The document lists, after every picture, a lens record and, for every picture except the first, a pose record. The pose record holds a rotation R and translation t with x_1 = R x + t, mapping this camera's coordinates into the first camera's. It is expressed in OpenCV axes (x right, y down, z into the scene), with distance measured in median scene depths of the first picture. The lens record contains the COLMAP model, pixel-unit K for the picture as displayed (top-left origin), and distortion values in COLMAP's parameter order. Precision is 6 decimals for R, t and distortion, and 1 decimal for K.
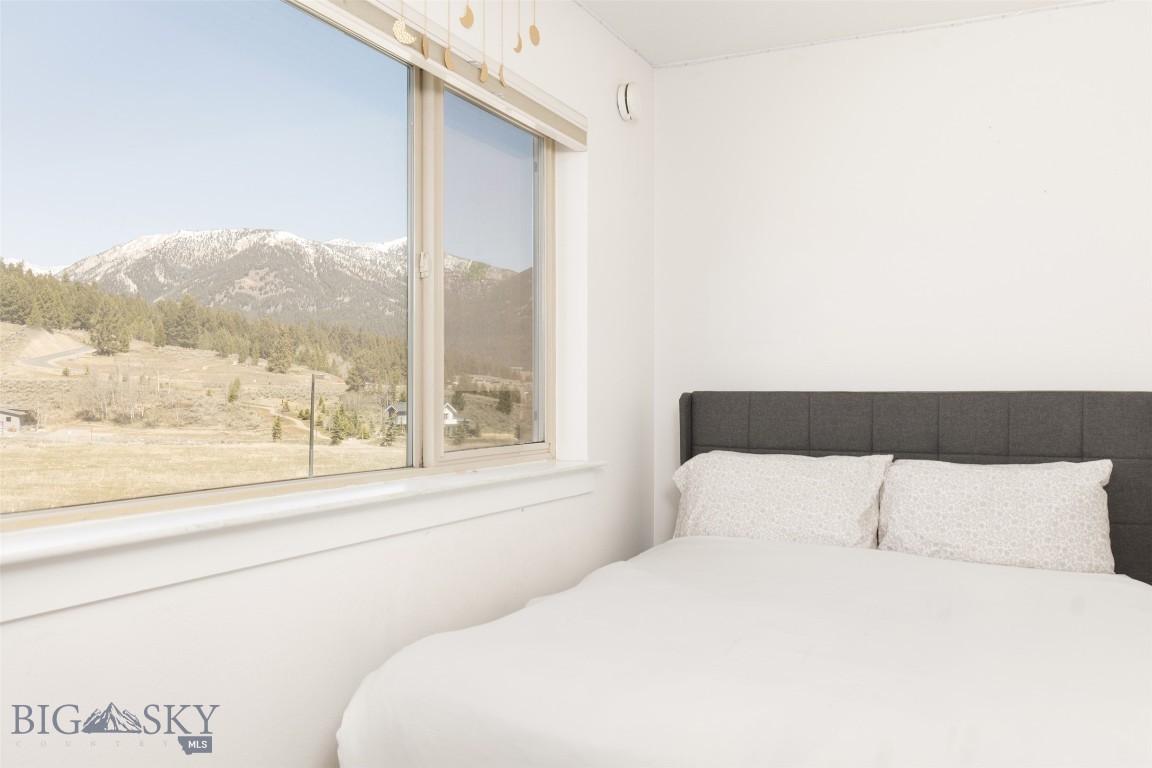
lens RADIAL K [[923.8, 0, 576.0], [0, 923.8, 384.0], [0, 0, 1]] dist [-0.001770, -0.001042]
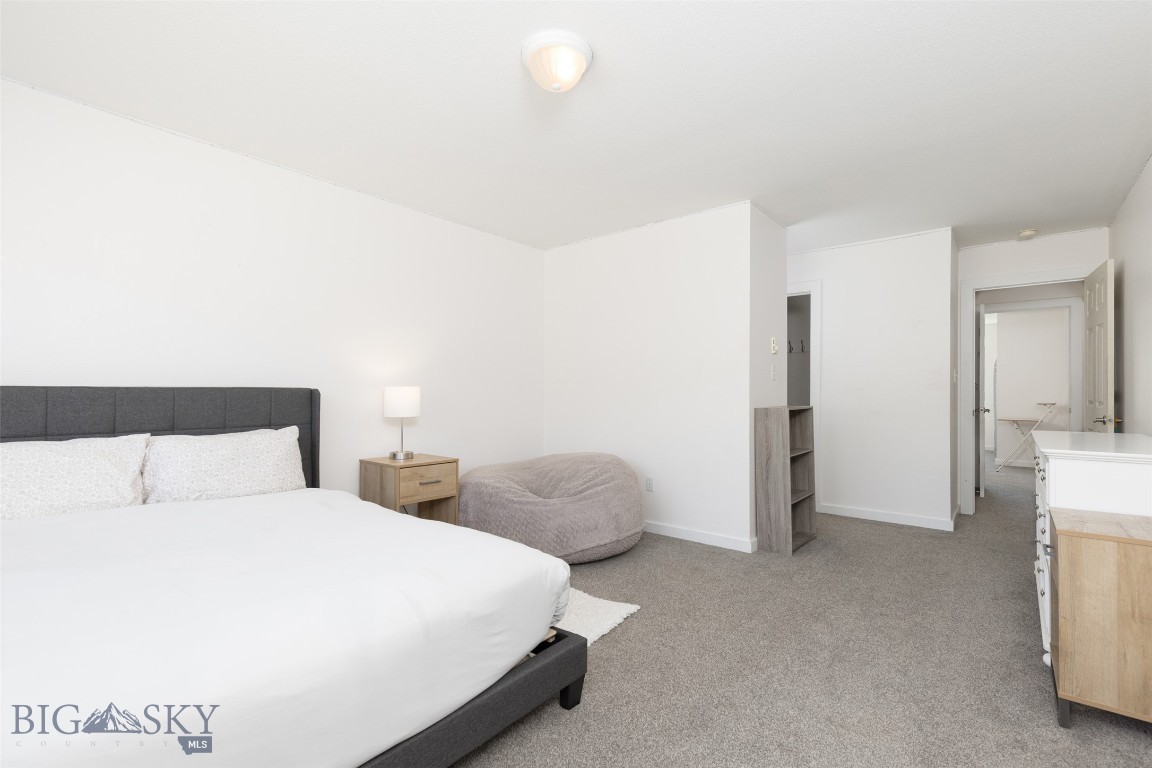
lens RADIAL K [[516.3, 0, 577.6], [0, 516.3, 389.6], [0, 0, 1]] dist [0.004104, 0.000240]
pose [[0.262703, 0.003225, 0.964871, -0.225887], [-0.009716, 0.999953, -0.000697, 0.006526], [-0.964828, -0.009192, 0.262722, 0.190748]]
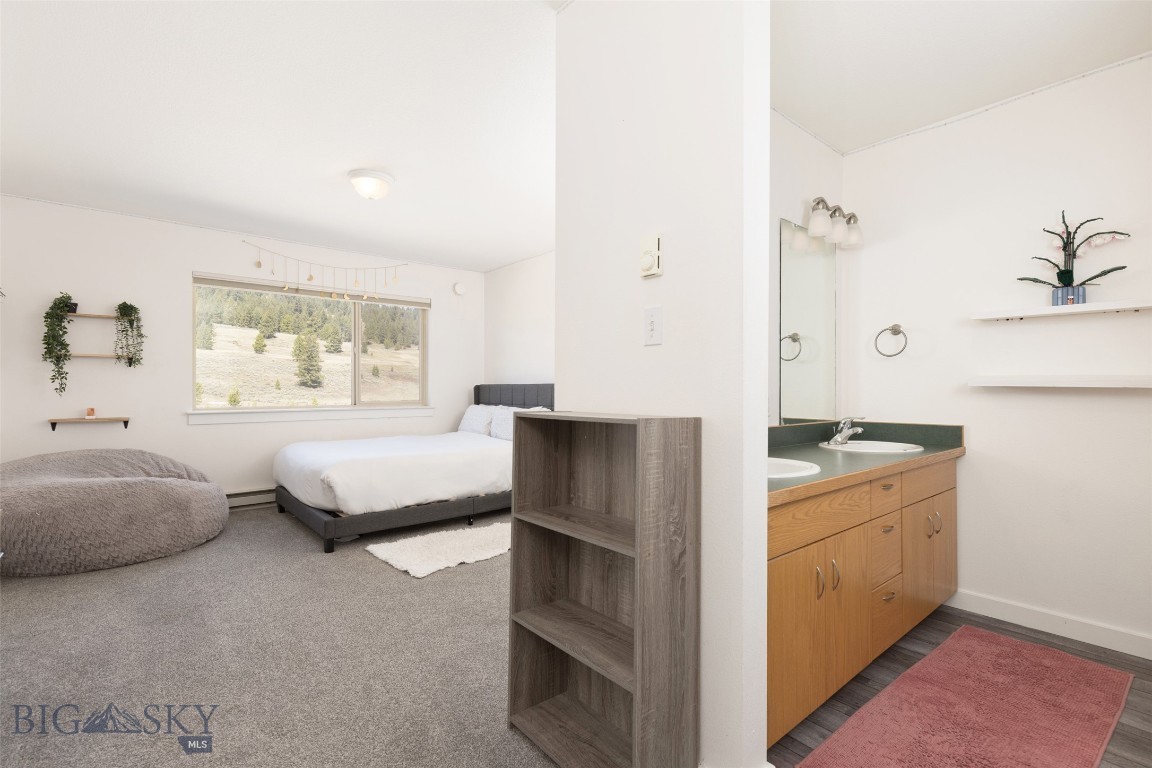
lens RADIAL K [[521.4, 0, 572.6], [0, 521.4, 388.0], [0, 0, 1]] dist [0.001961, 0.000130]
pose [[0.897380, -0.002095, -0.441255, 1.284939], [0.003032, 0.999994, 0.001418, 0.019876], [0.441249, -0.002610, 0.897381, -0.406902]]
